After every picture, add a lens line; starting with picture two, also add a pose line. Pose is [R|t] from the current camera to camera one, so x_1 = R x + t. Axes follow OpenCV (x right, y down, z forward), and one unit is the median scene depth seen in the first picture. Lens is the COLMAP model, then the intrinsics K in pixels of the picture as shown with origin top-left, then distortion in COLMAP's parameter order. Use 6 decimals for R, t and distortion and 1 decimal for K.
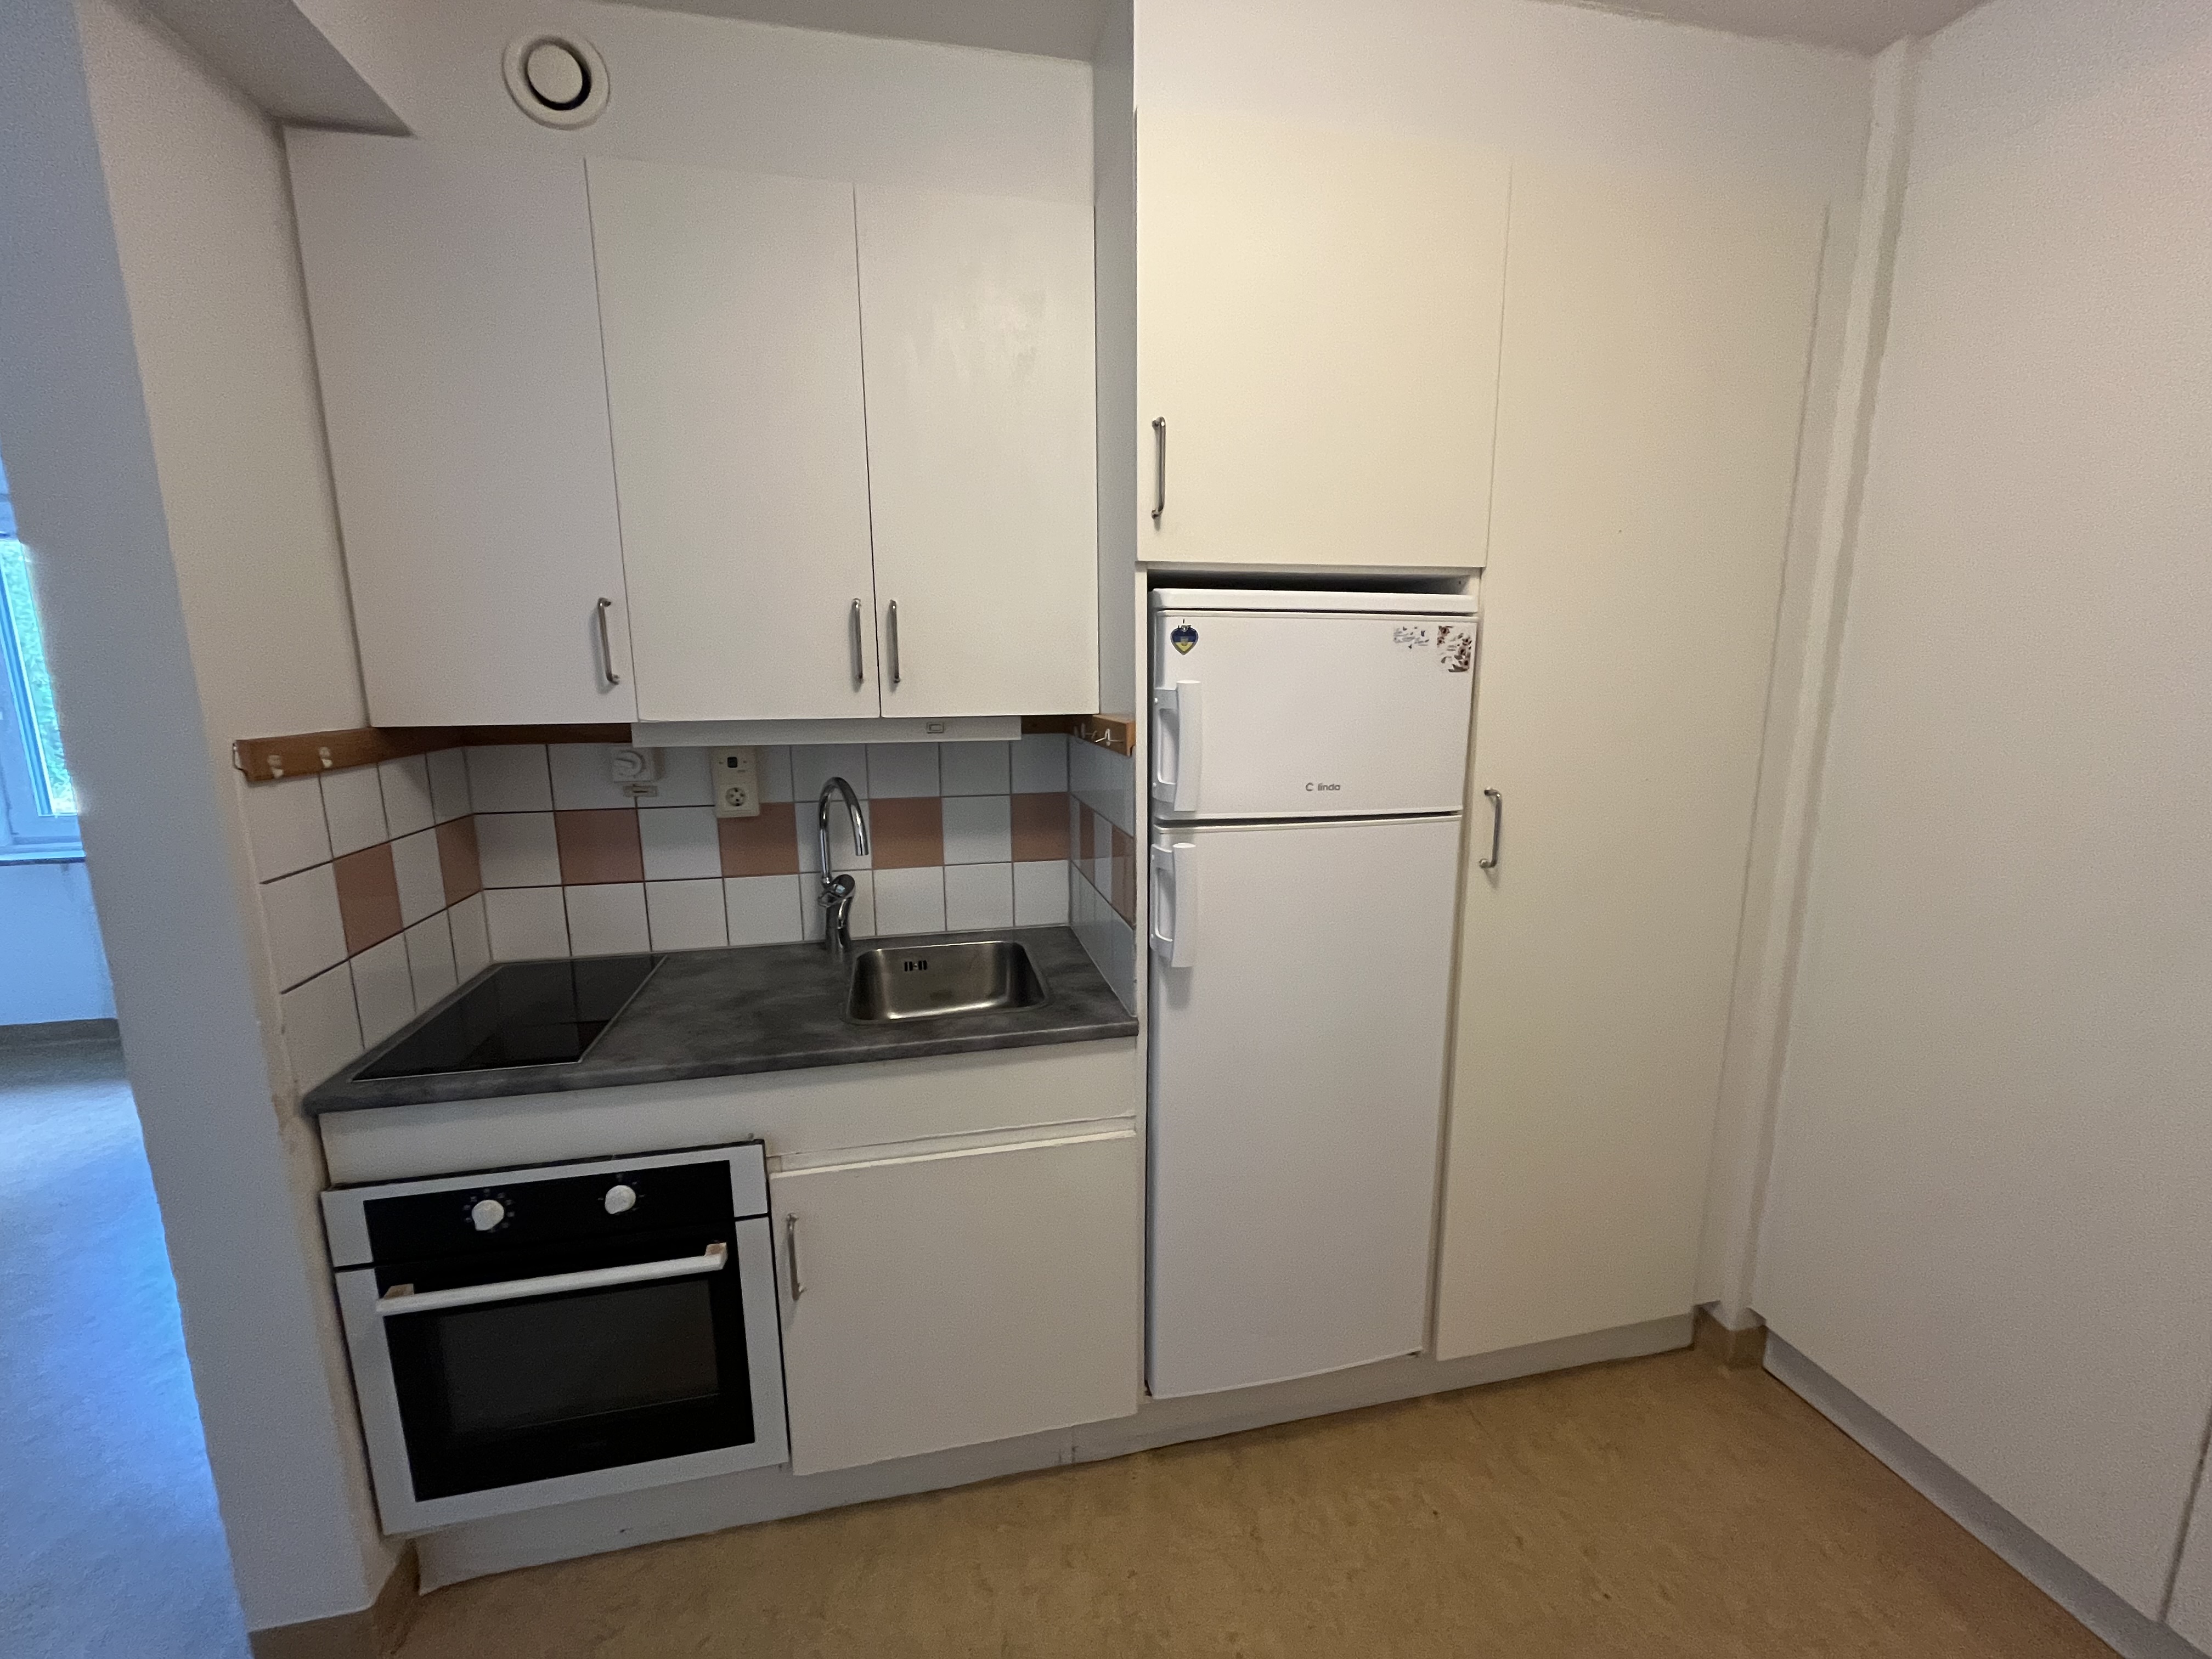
lens RADIAL K [[895.5, 0, 1090.2], [0, 895.5, 833.2], [0, 0, 1]] dist [-0.003248, -0.000180]
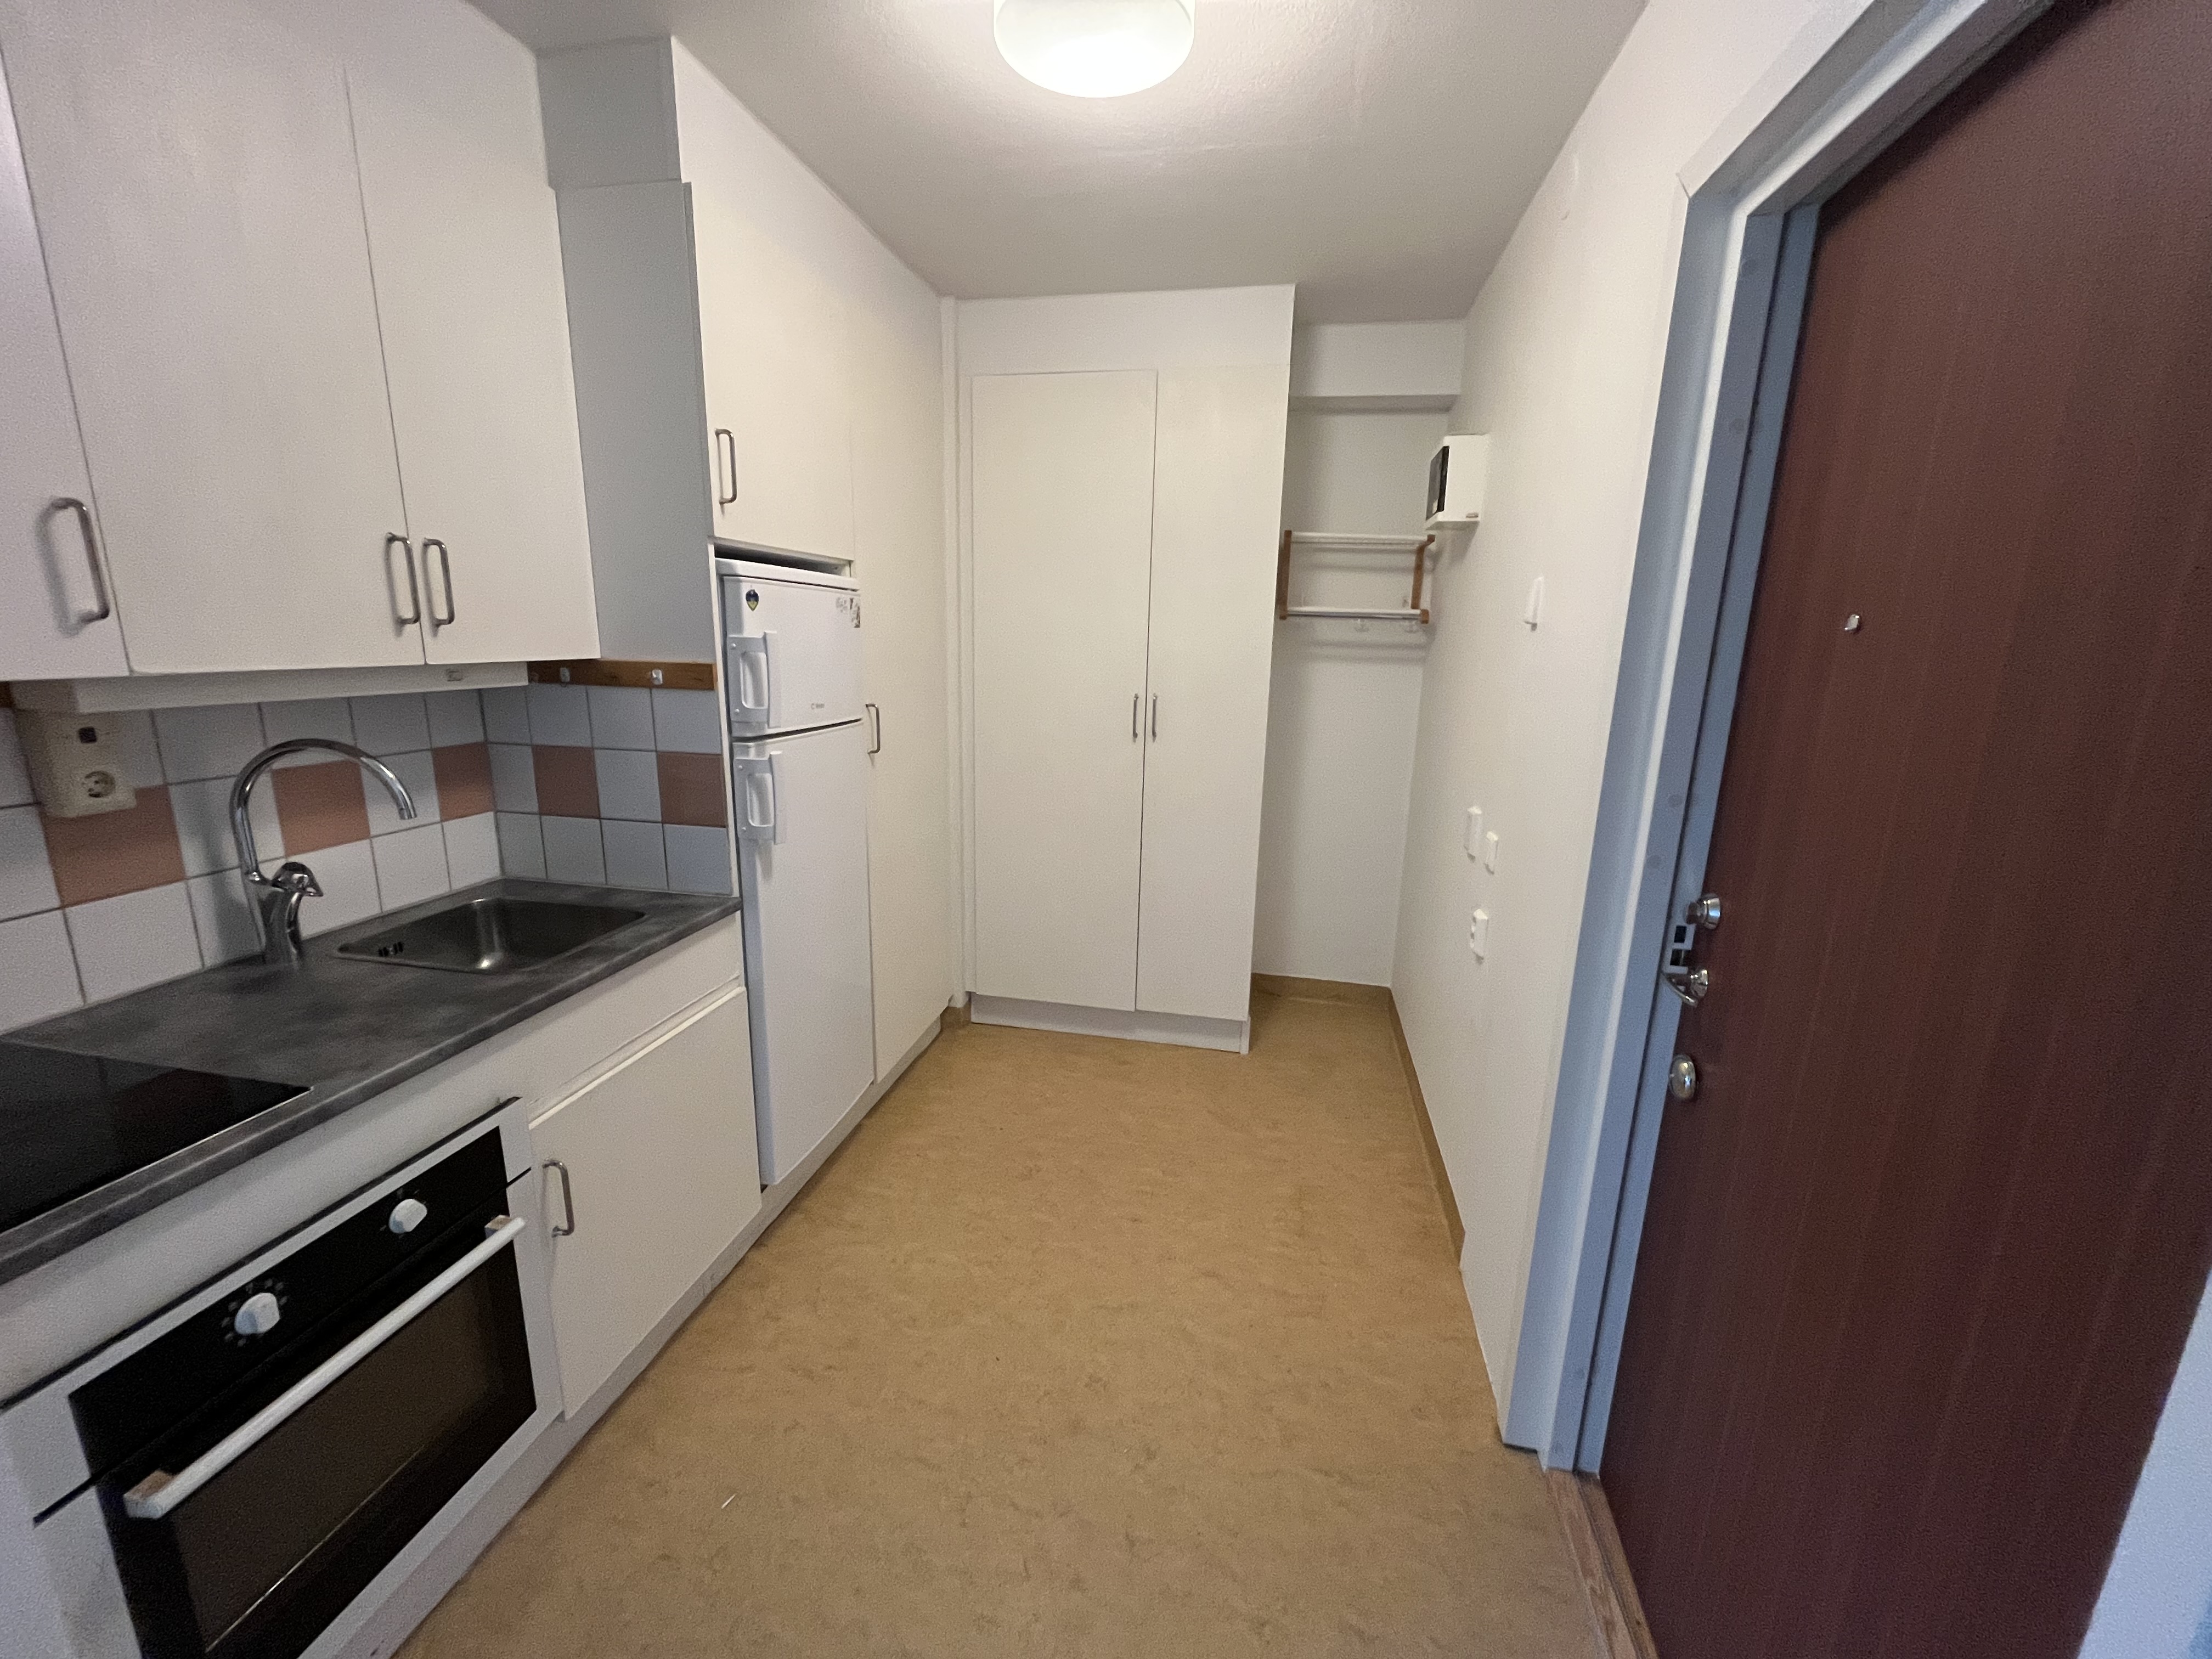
lens RADIAL K [[895.5, 0, 1097.6], [0, 895.5, 837.9], [0, 0, 1]] dist [-0.003248, -0.000180]
pose [[0.399840, -0.190279, 0.896617, -0.833913], [0.137560, 0.979593, 0.146544, 0.007345], [-0.906204, 0.064744, 0.417856, -0.008432]]
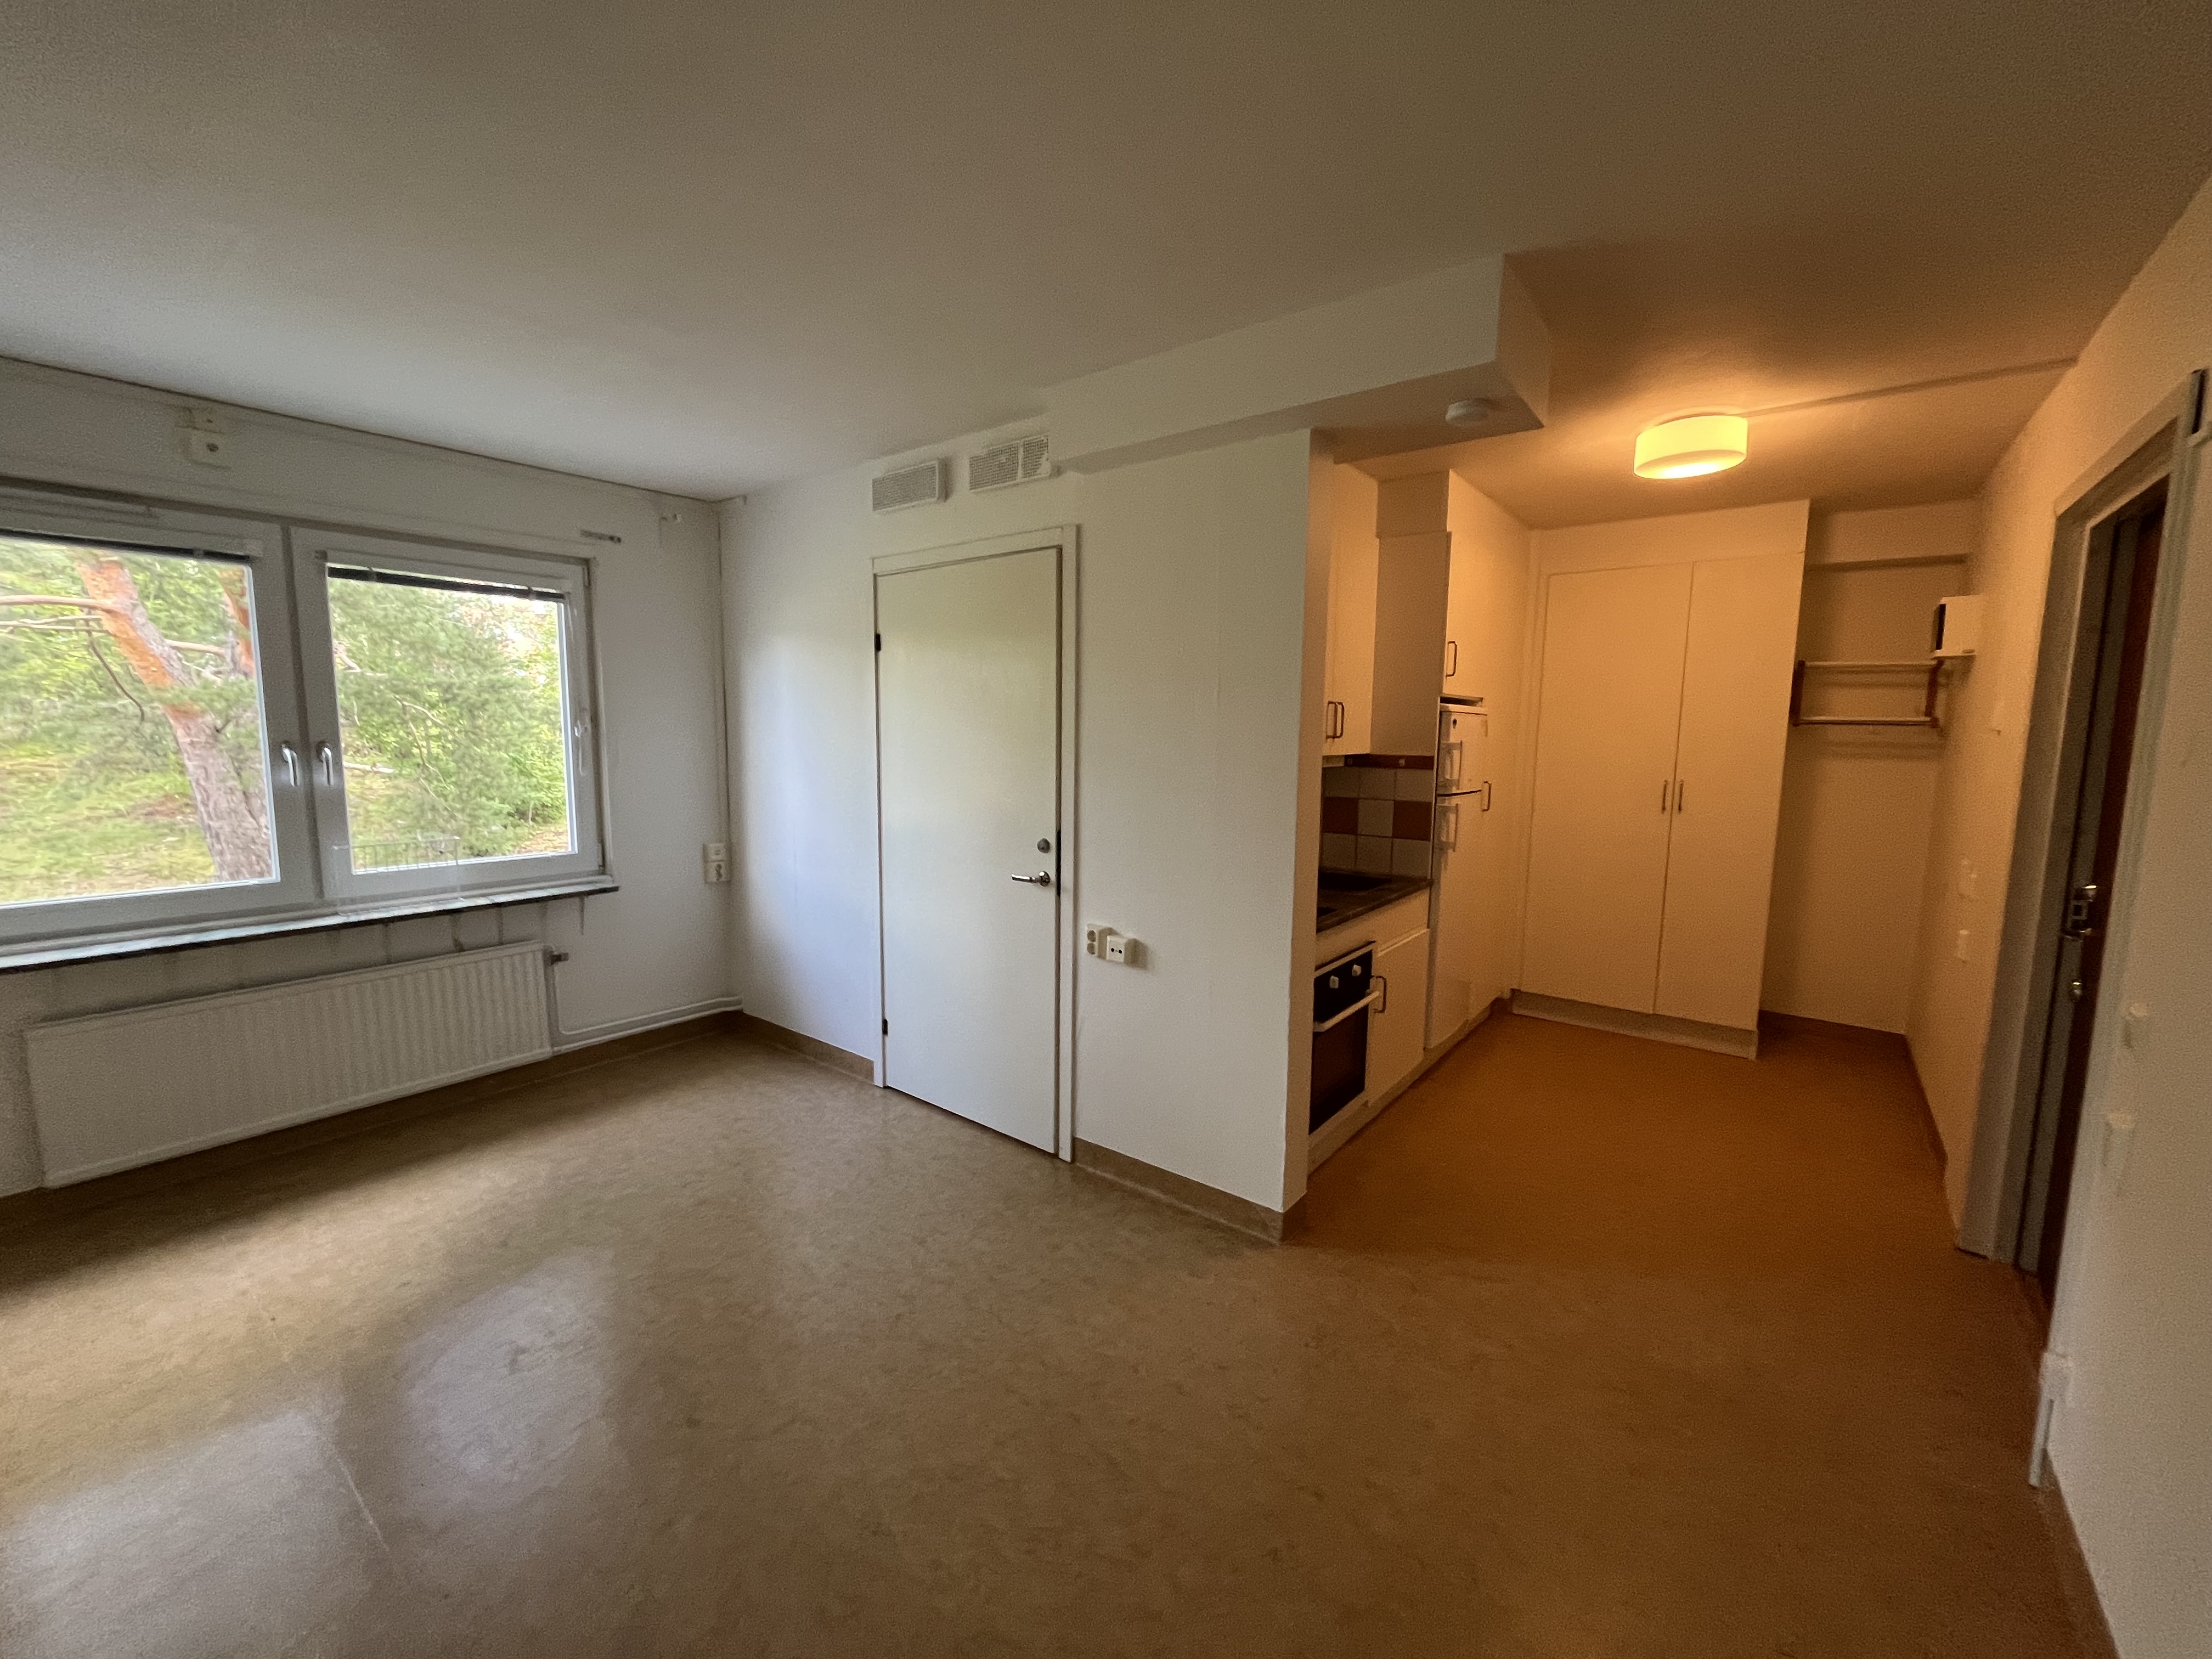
lens RADIAL K [[895.5, 0, 1096.9], [0, 895.5, 837.2], [0, 0, 1]] dist [-0.003248, -0.000180]
pose [[0.767521, -0.063098, 0.637910, -2.055832], [0.098369, 0.994950, -0.019941, 0.053590], [-0.633431, 0.078056, 0.769852, -0.274924]]
